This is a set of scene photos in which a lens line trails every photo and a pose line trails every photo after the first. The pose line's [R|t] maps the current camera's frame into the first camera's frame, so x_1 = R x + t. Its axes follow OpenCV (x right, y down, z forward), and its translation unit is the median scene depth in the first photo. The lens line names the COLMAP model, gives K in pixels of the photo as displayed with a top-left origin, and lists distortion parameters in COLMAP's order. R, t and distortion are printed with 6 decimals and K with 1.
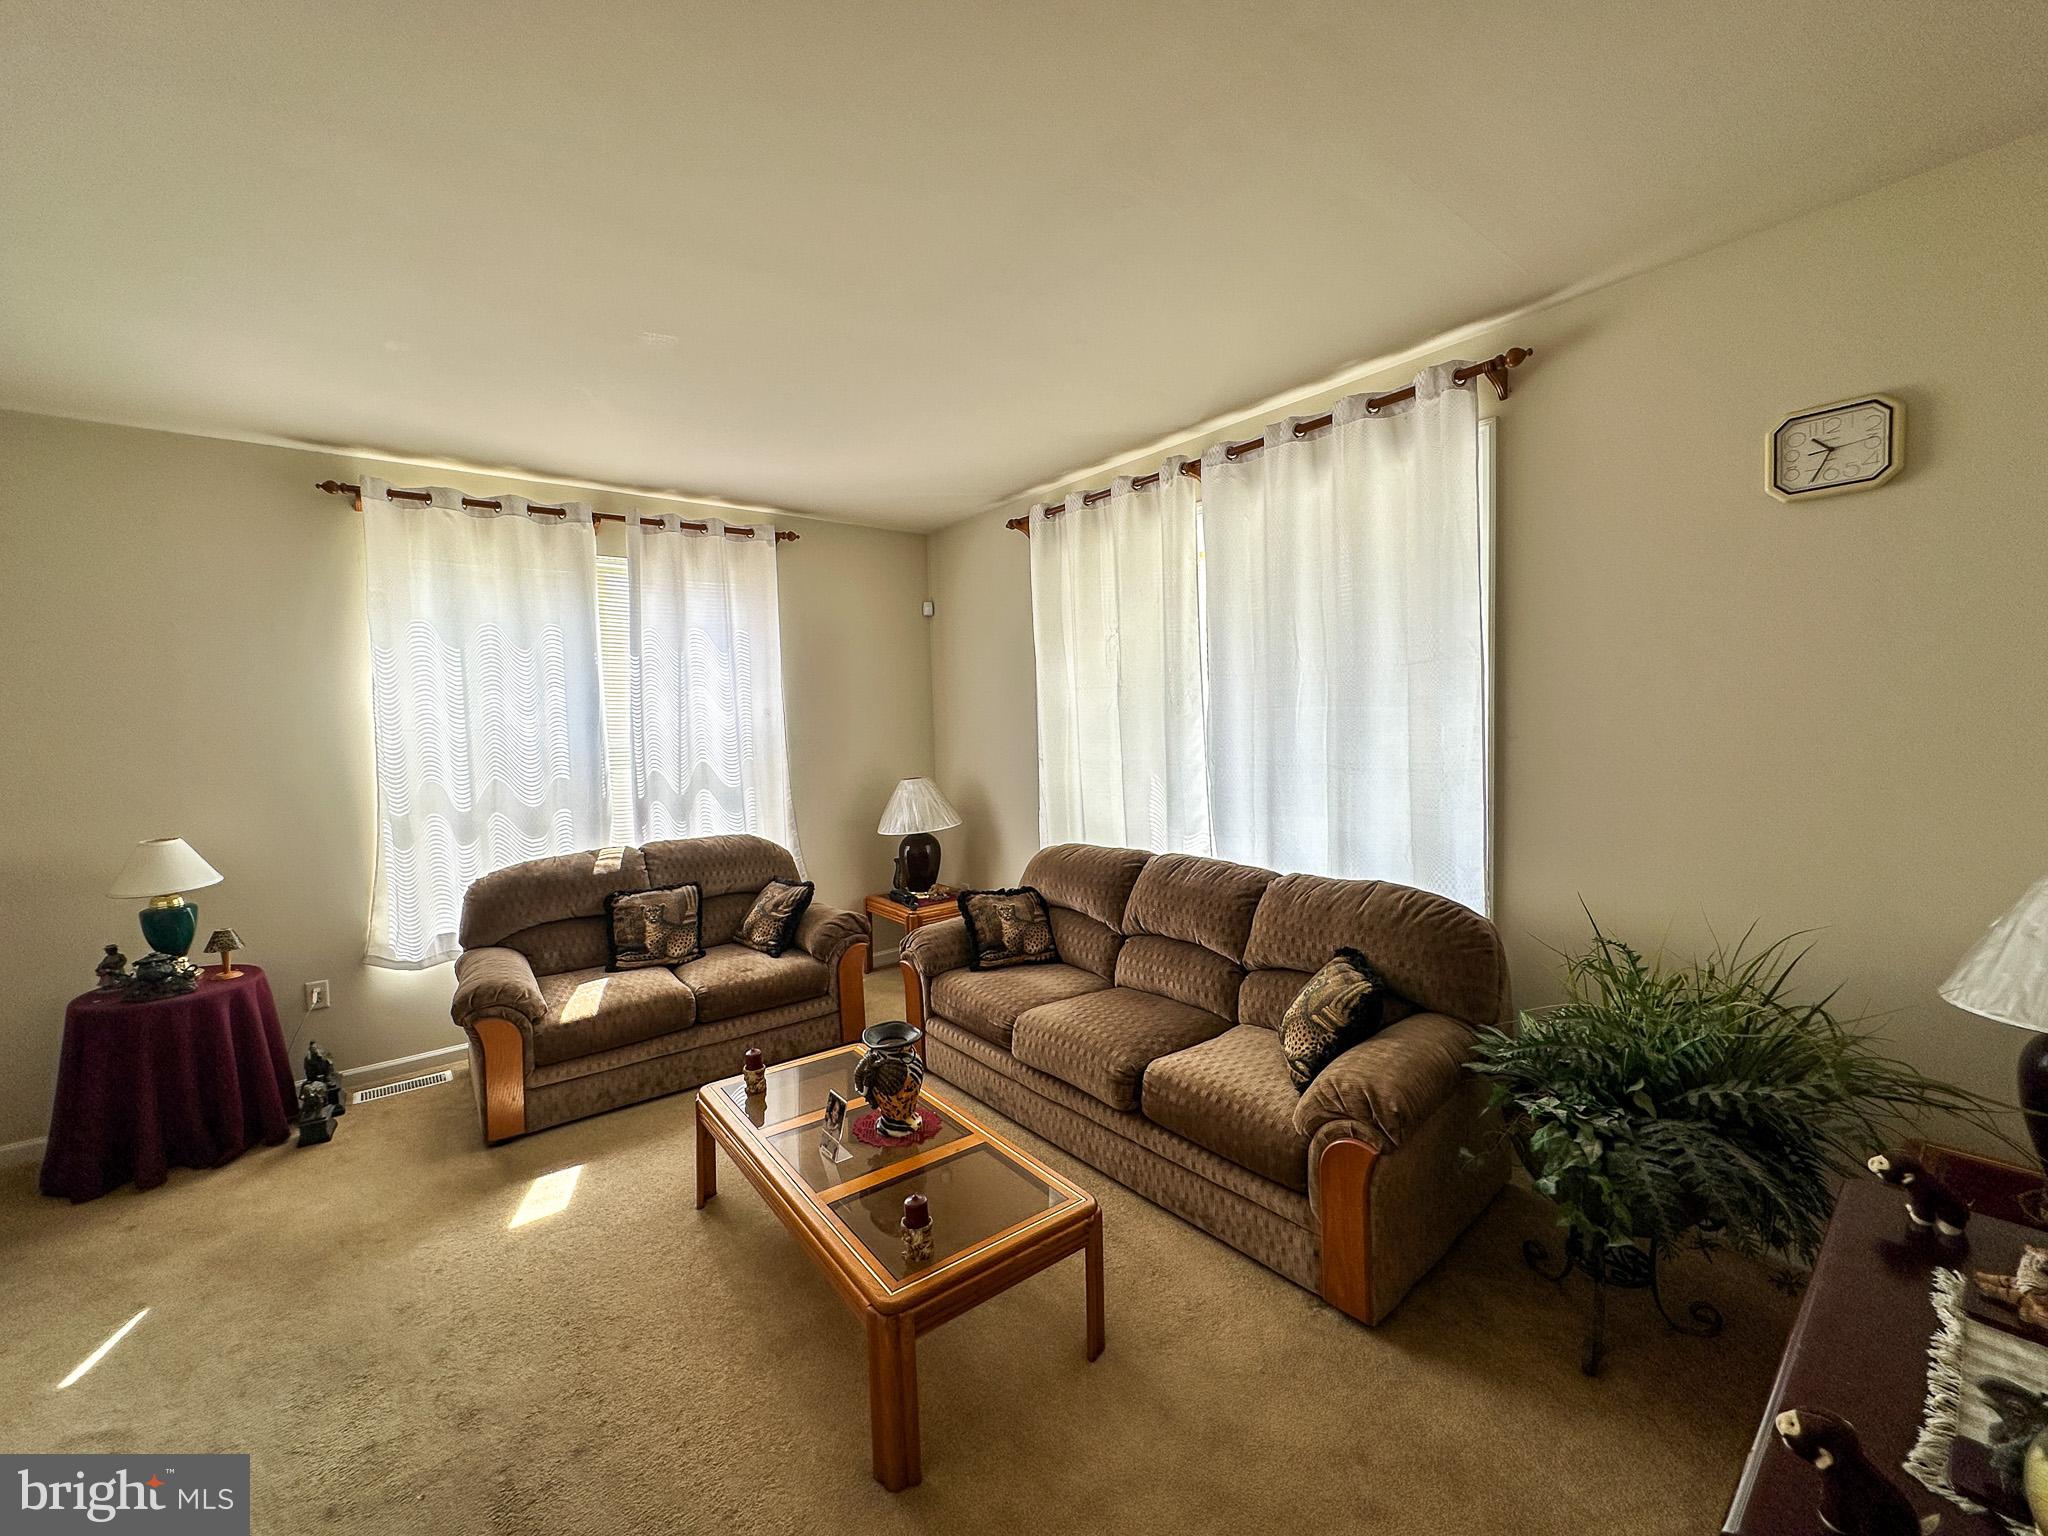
lens RADIAL K [[839.1, 0, 1043.1], [0, 839.1, 766.7], [0, 0, 1]] dist [-0.001471, -0.000081]
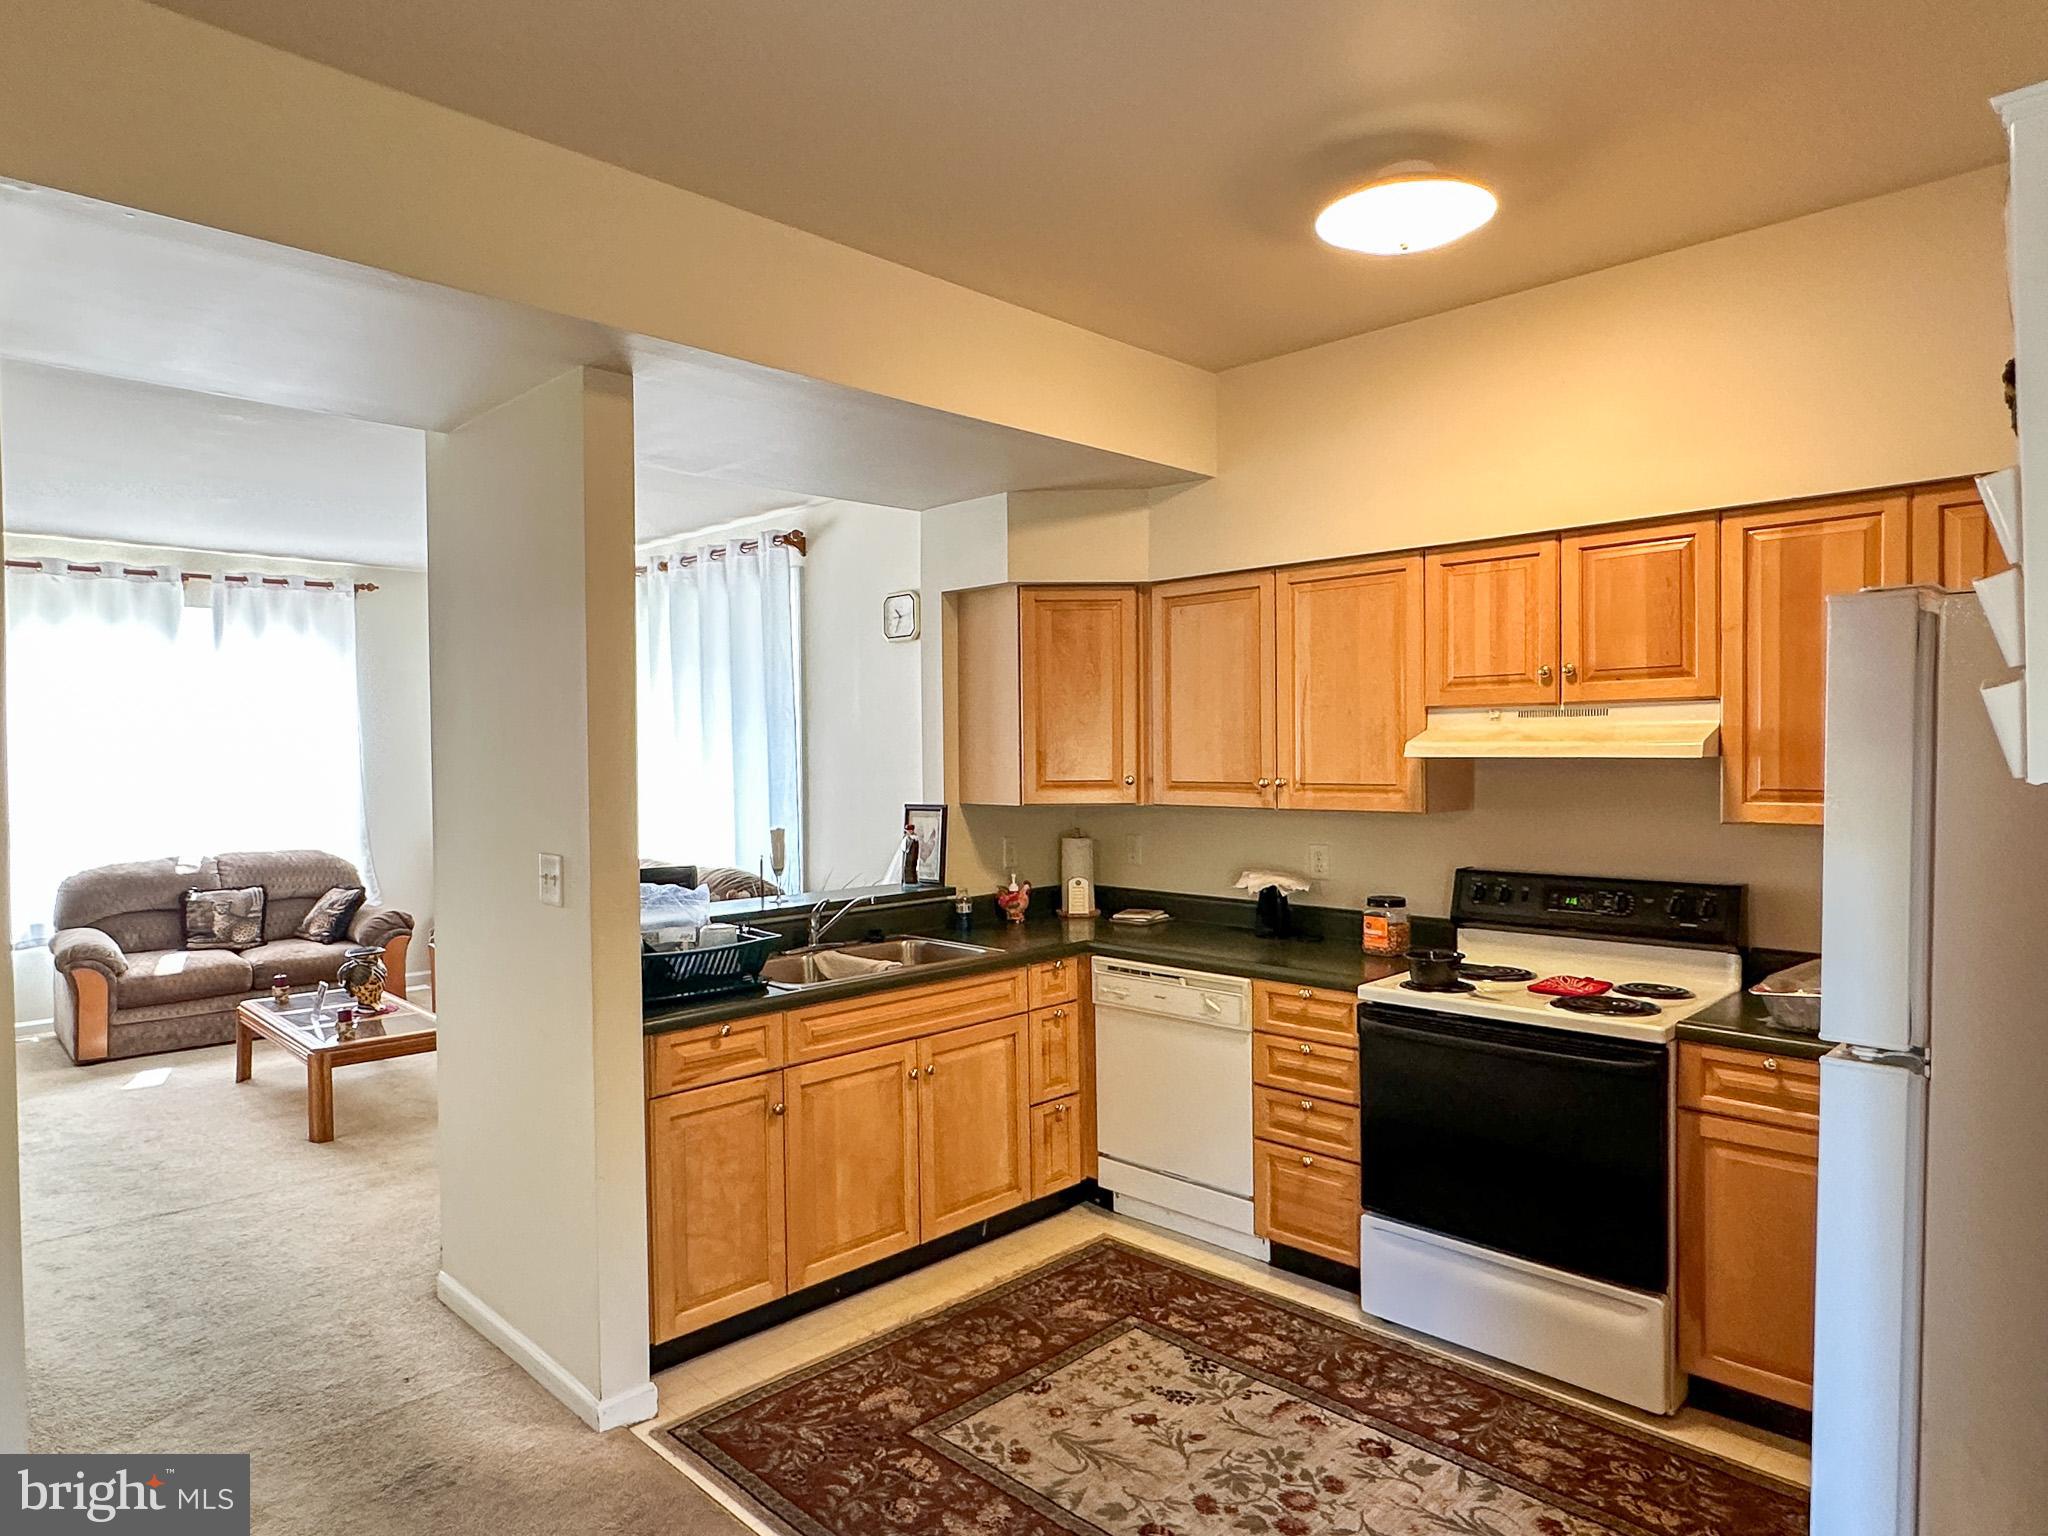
lens RADIAL K [[1207.2, 0, 1019.6], [0, 1207.2, 776.9], [0, 0, 1]] dist [-0.004926, -0.000660]
pose [[0.993195, 0.017738, 0.115108, 0.506307], [-0.013611, 0.999240, -0.036538, 0.035683], [-0.115668, 0.034723, 0.992681, -0.921826]]
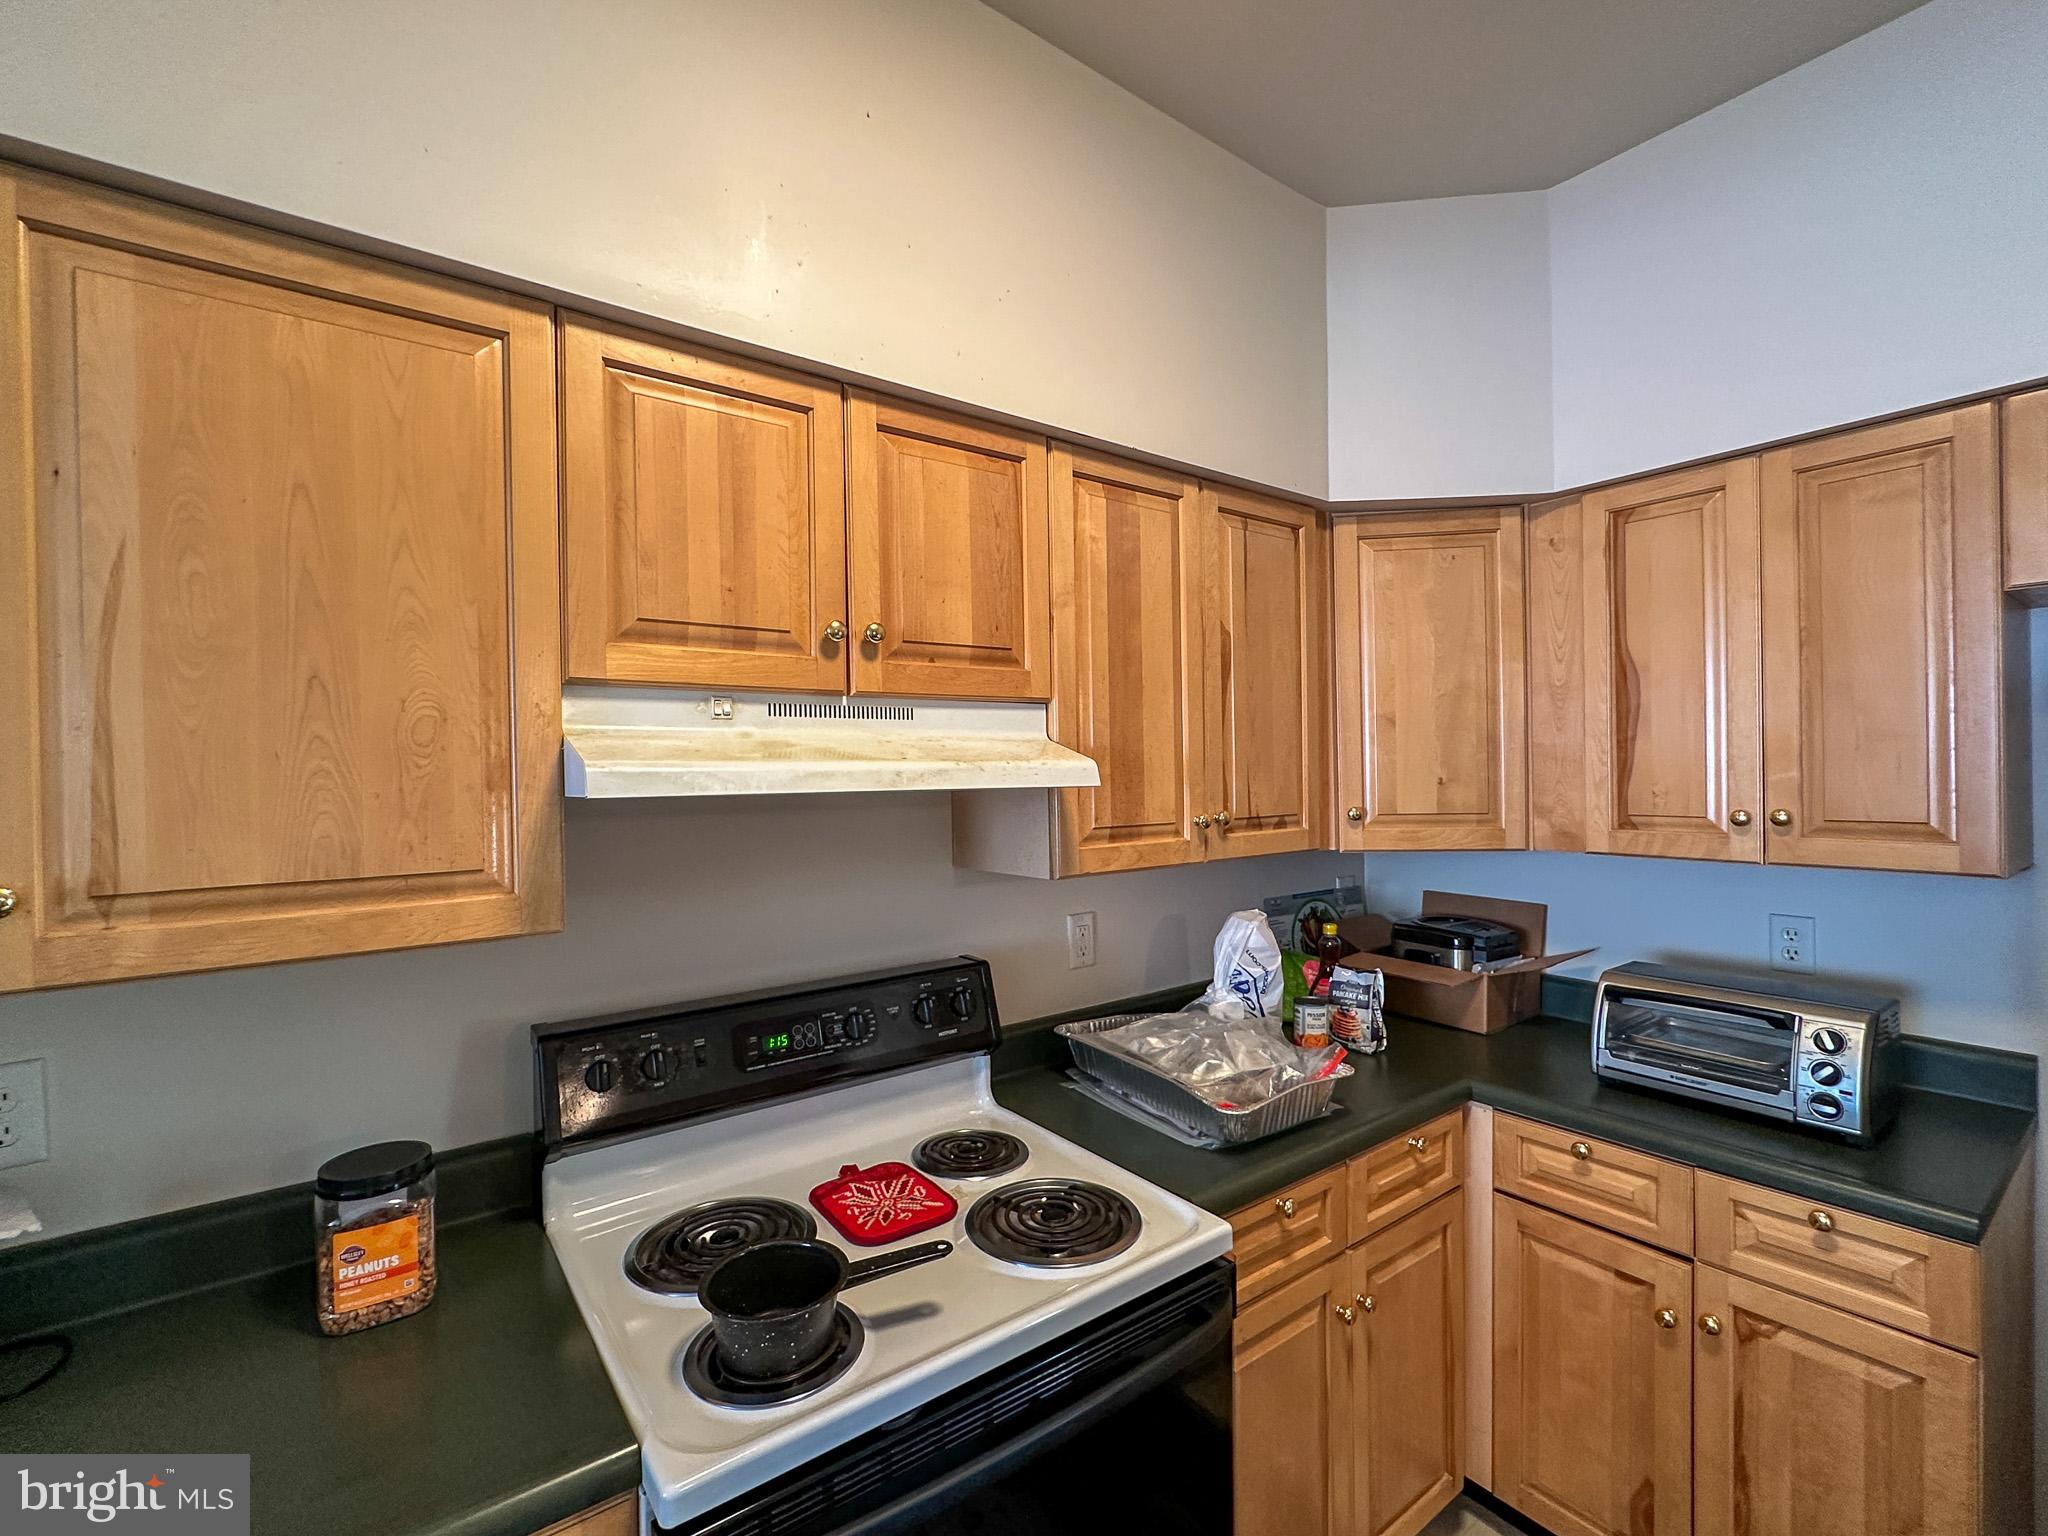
lens RADIAL K [[914.7, 0, 1024.0], [0, 914.7, 768.0], [0, 0, 1]] dist [0.013891, -0.015131]
pose [[0.032888, 0.027435, 0.999082, 0.630758], [0.067571, 0.997275, -0.029610, -0.008866], [-0.997172, 0.068482, 0.030944, -0.188442]]
